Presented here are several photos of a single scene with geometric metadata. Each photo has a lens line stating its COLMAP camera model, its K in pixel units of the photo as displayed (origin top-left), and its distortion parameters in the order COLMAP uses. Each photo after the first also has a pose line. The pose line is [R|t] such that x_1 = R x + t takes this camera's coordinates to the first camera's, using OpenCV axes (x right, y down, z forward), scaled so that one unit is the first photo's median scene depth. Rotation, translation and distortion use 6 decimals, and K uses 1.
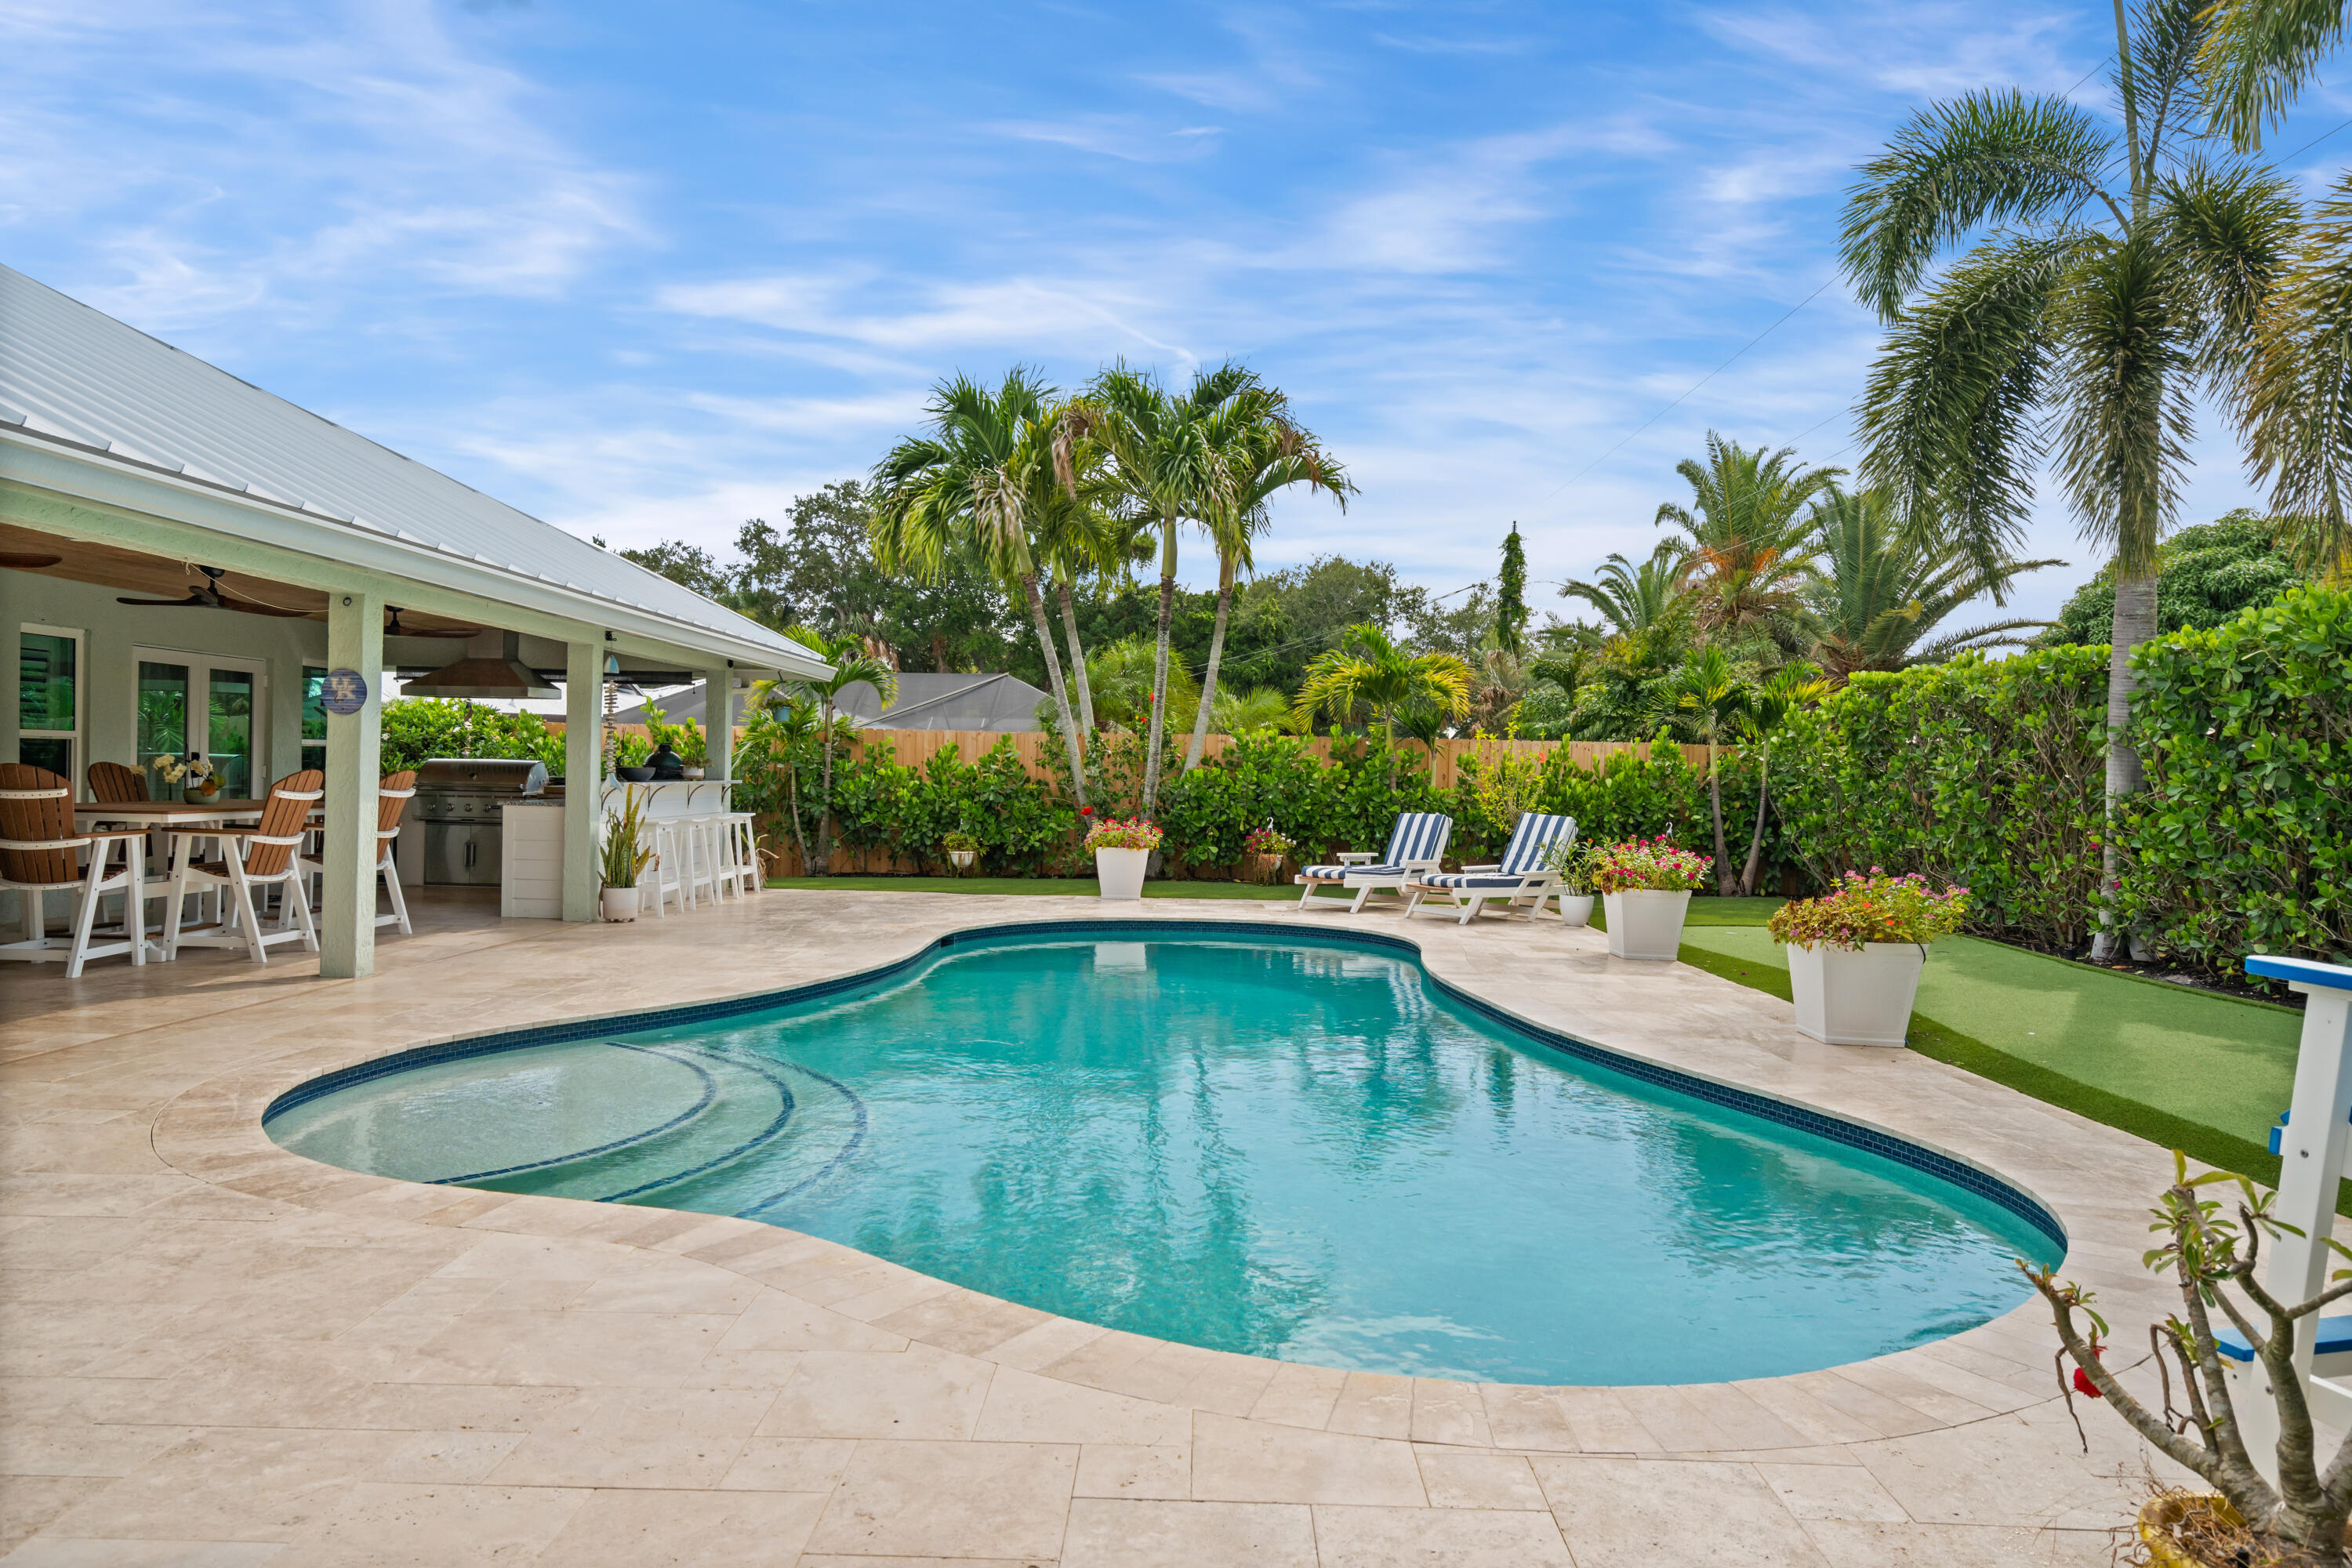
lens RADIAL K [[1540.2, 0, 1137.8], [0, 1540.2, 773.1], [0, 0, 1]] dist [-0.004134, 0.006745]
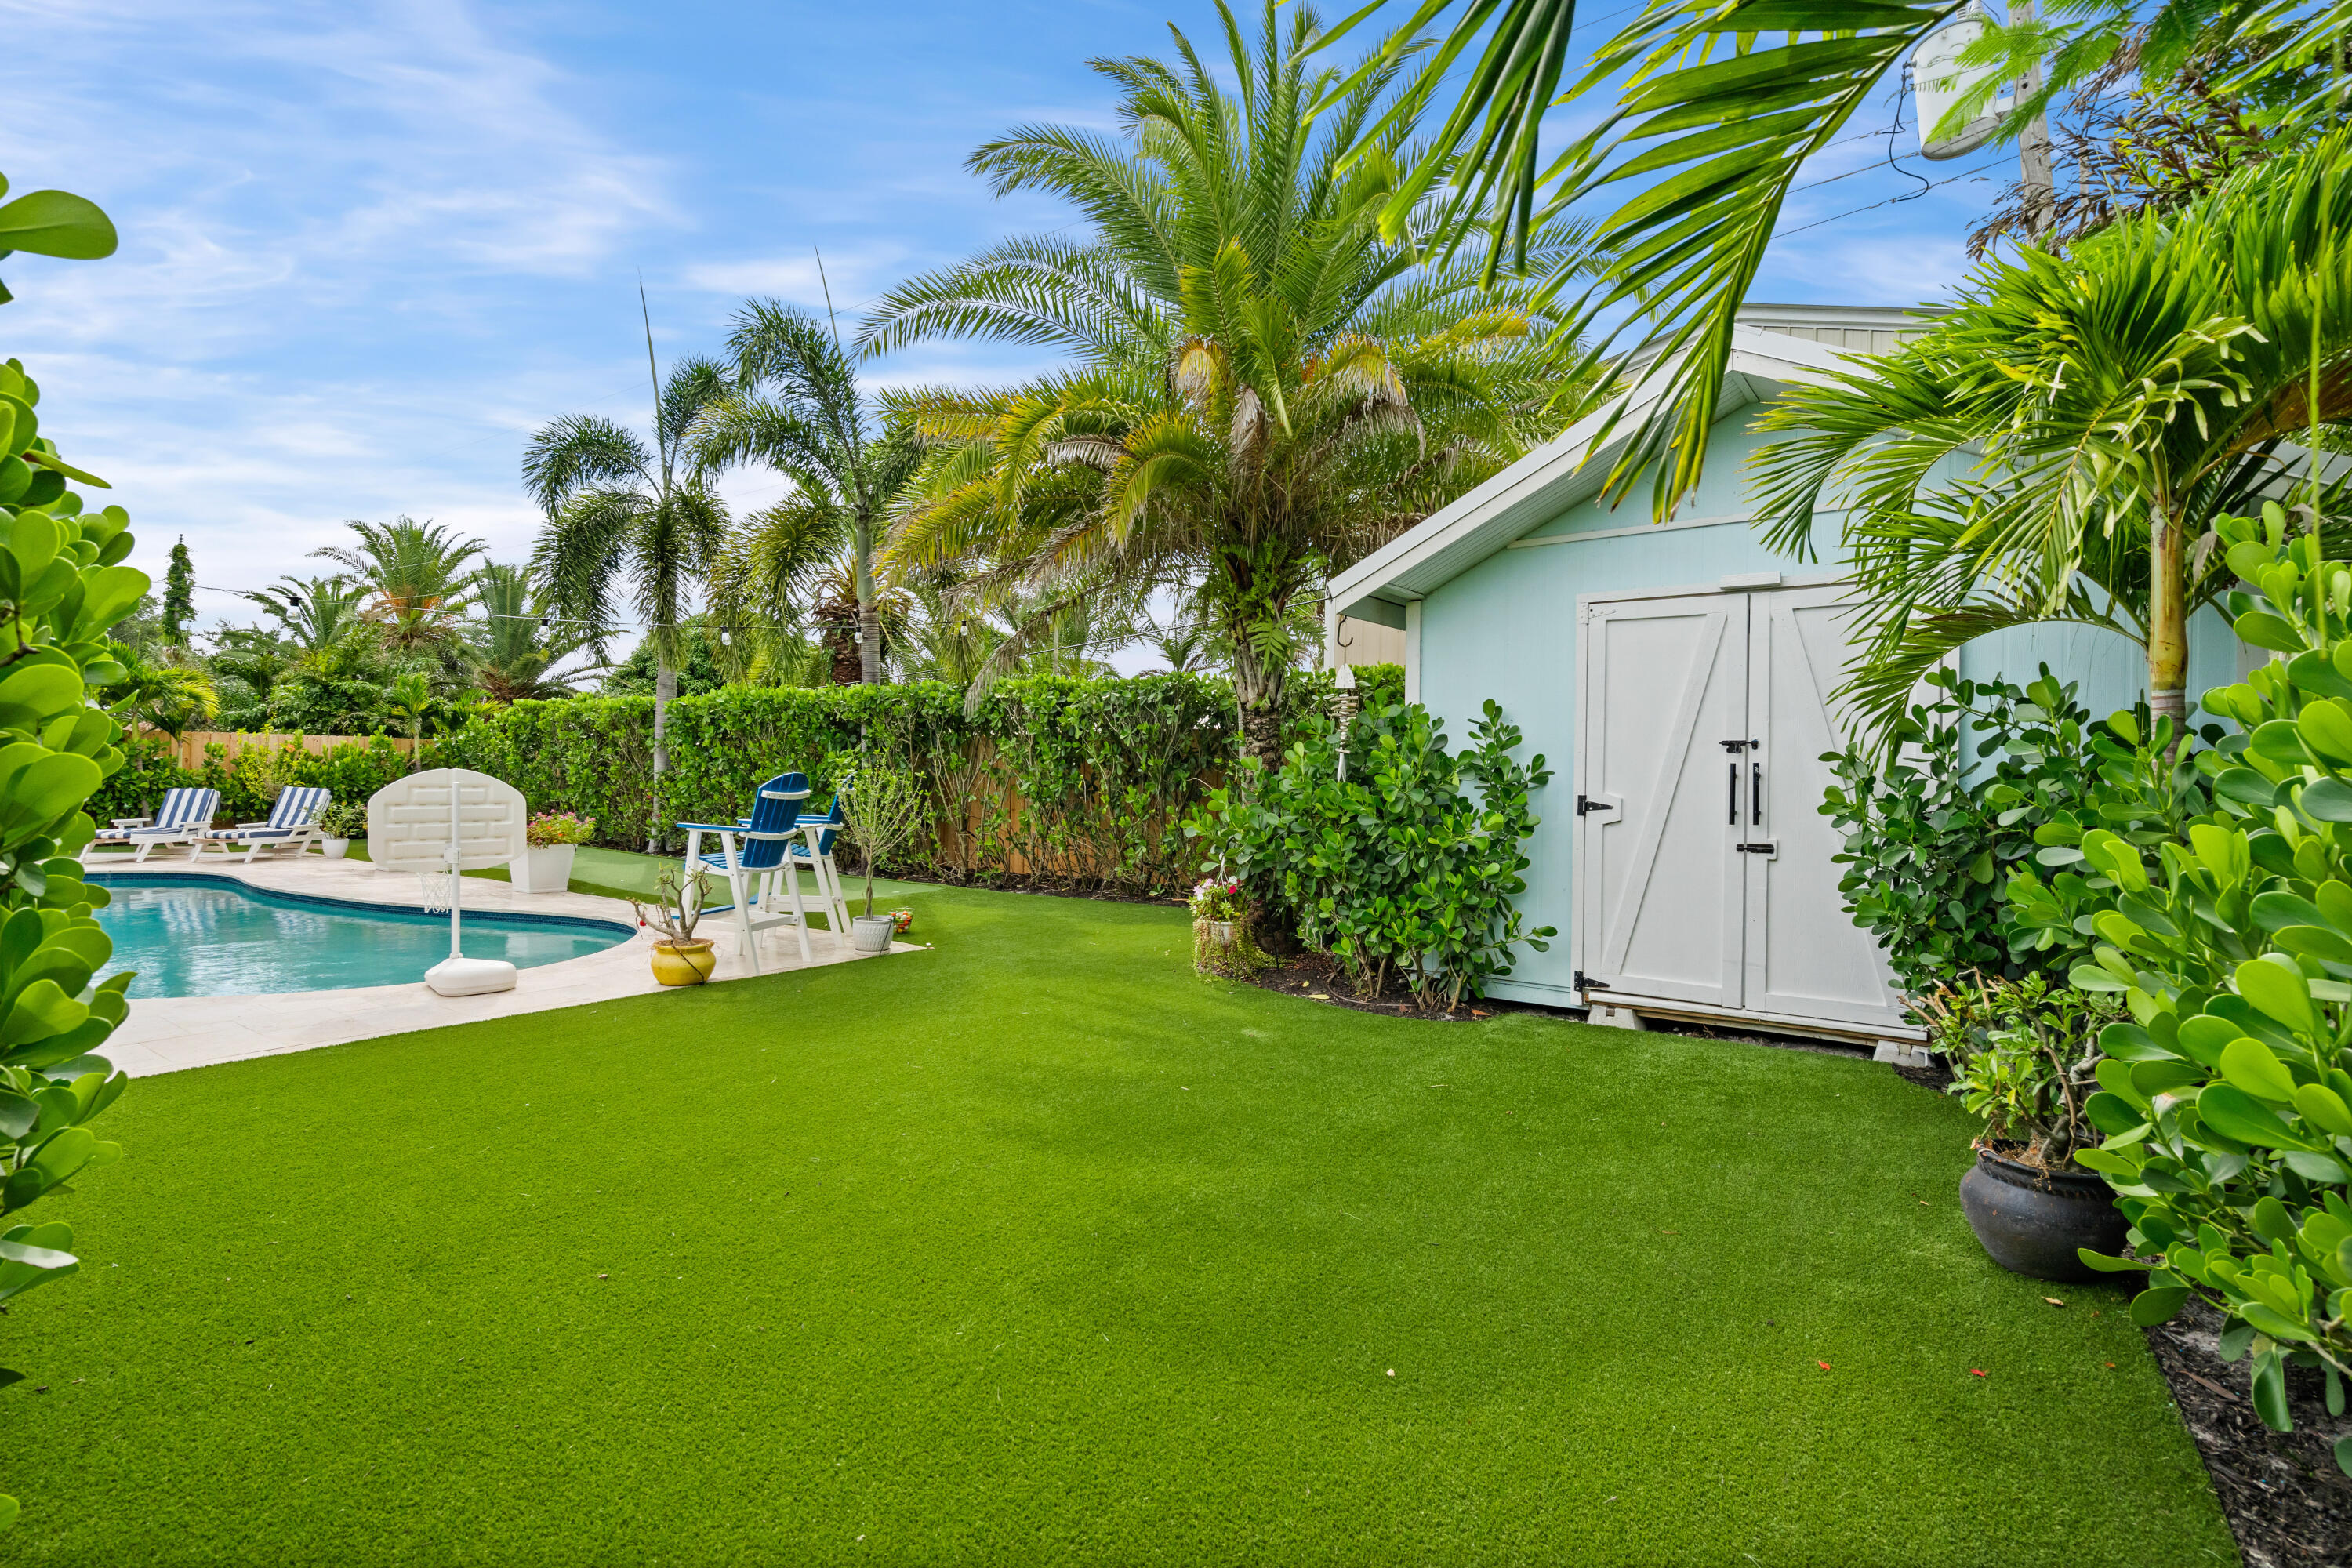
lens RADIAL K [[1147.6, 0, 1189.4], [0, 1147.6, 779.8], [0, 0, 1]] dist [0.009155, -0.000549]
pose [[0.546481, -0.017838, 0.837282, -0.193946], [-0.007481, 0.999629, 0.026180, -0.015440], [-0.837438, -0.020571, 0.546145, -0.318760]]
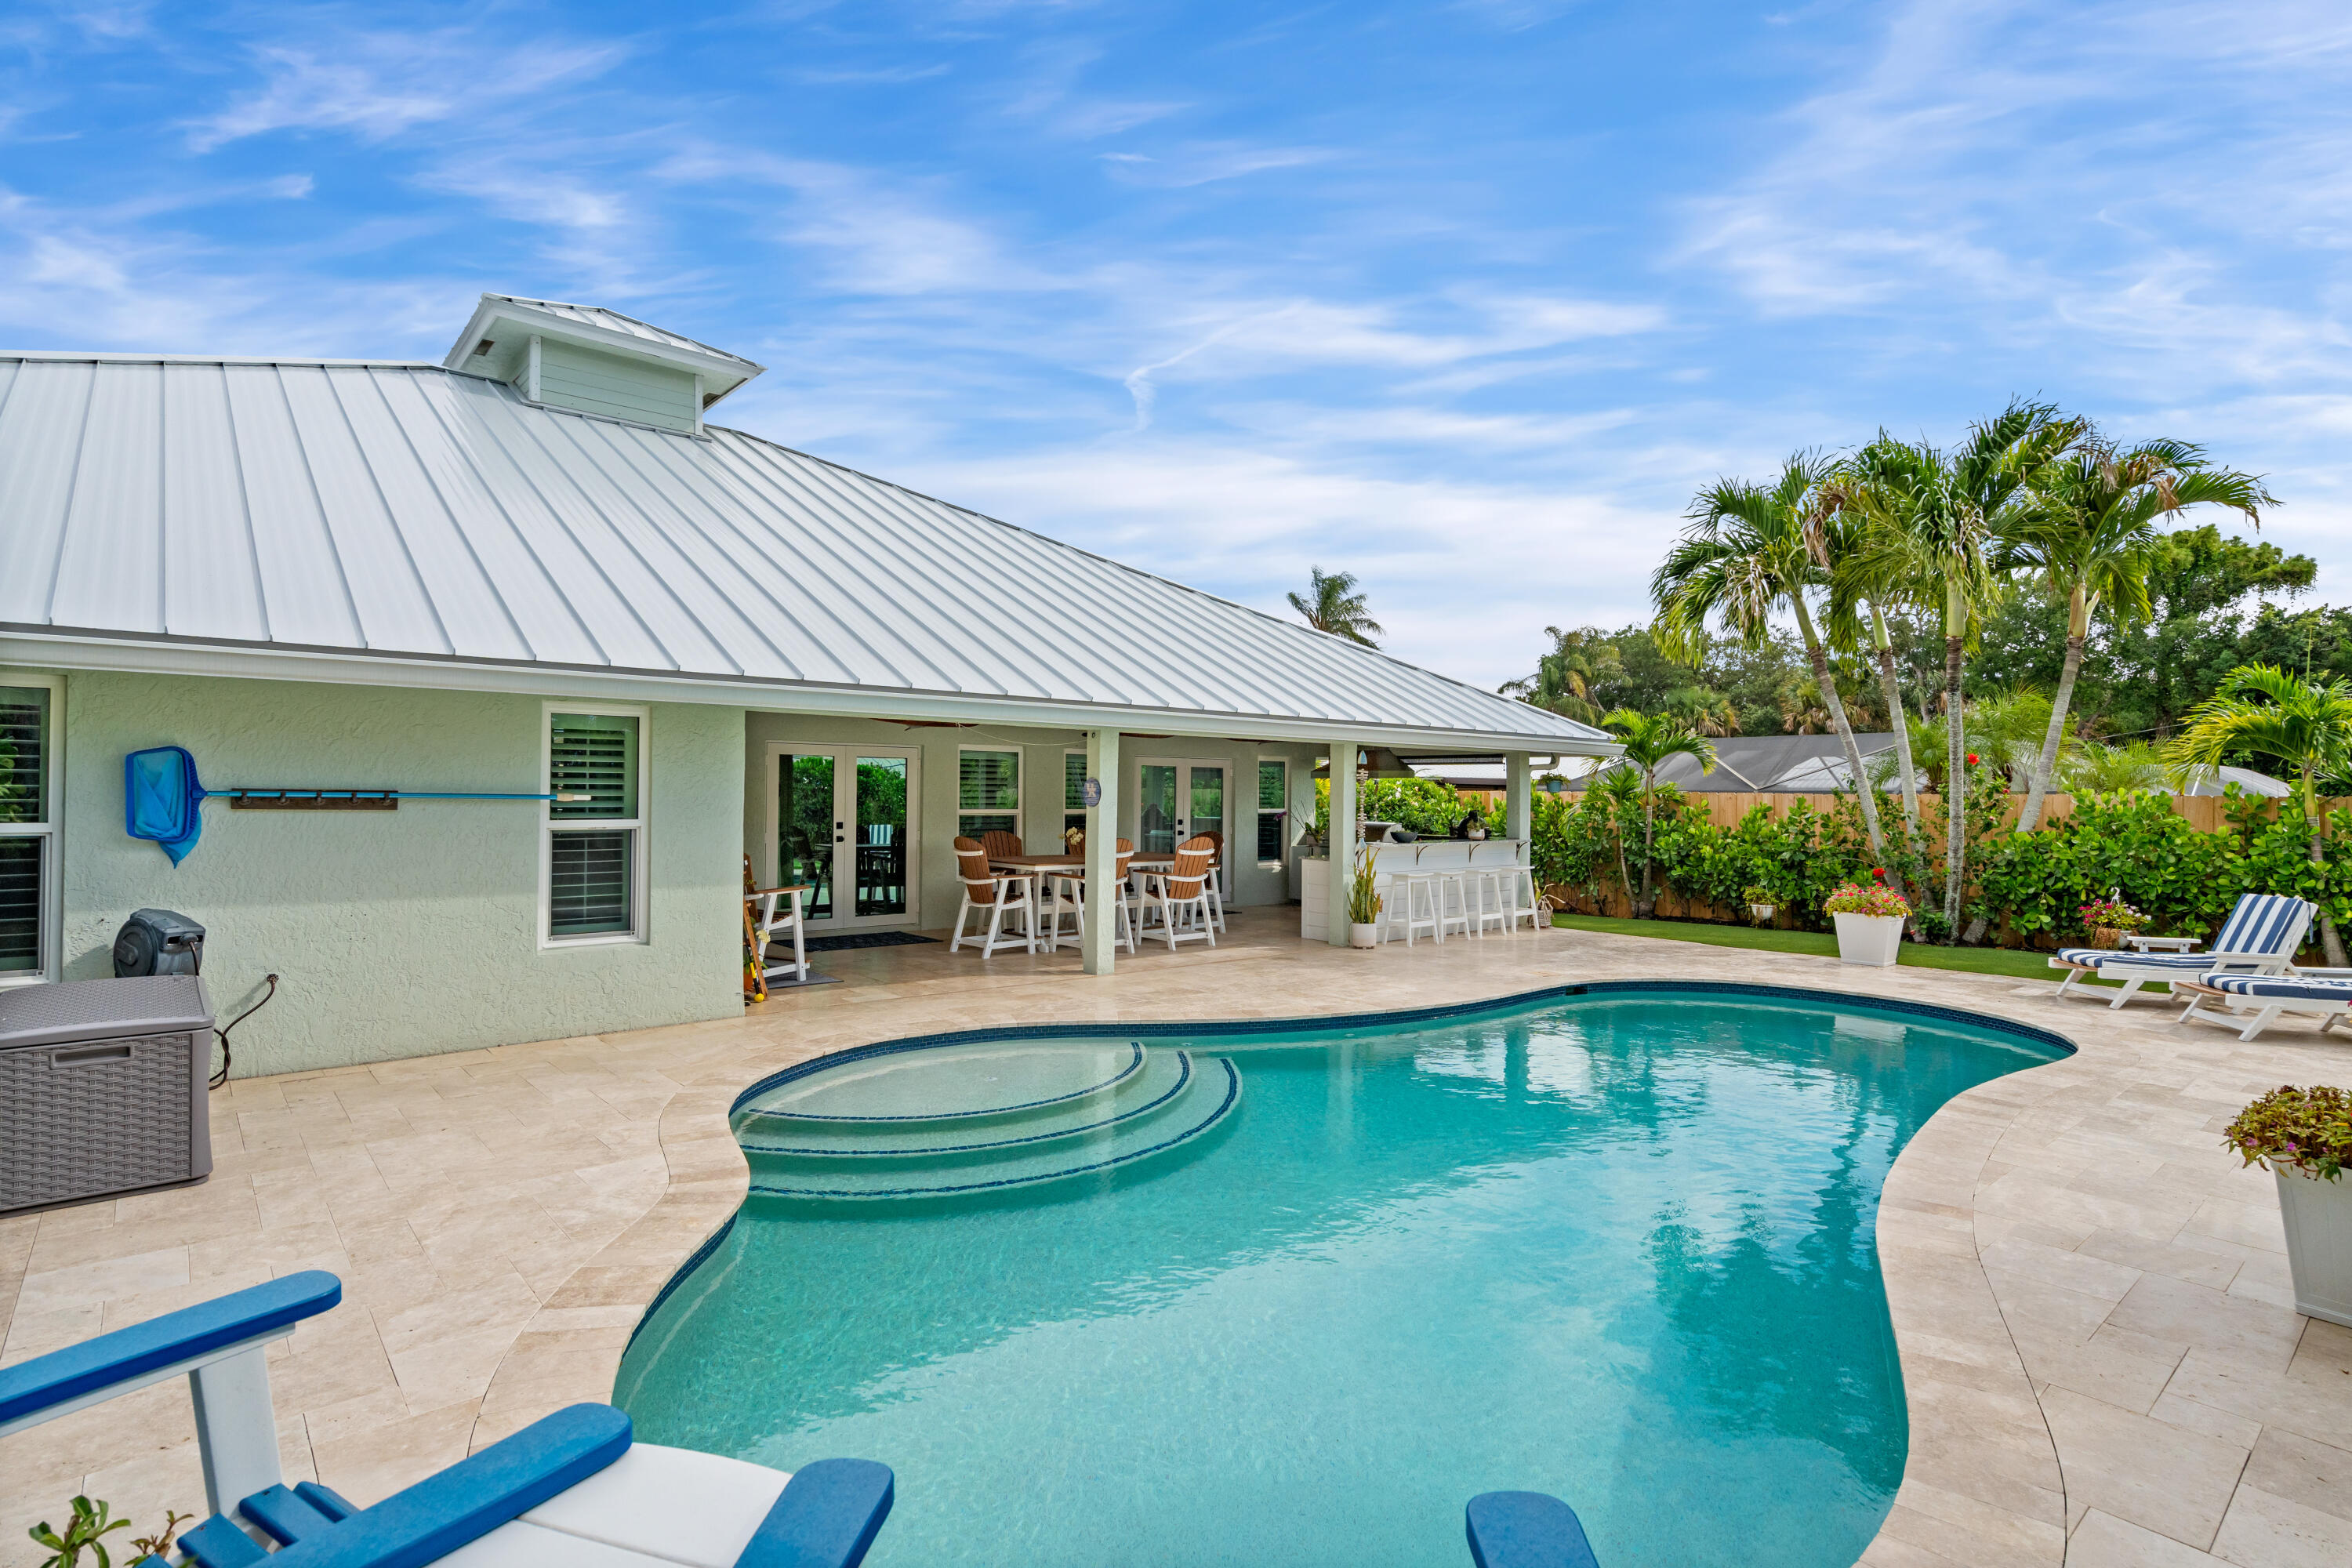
lens RADIAL K [[1147.6, 0, 1168.3], [0, 1147.6, 794.4], [0, 0, 1]] dist [0.009155, -0.000549]
pose [[0.675423, -0.012840, -0.737319, 0.241965], [0.002458, 0.999882, -0.015161, -0.019394], [0.737426, 0.008428, 0.675375, 0.154102]]
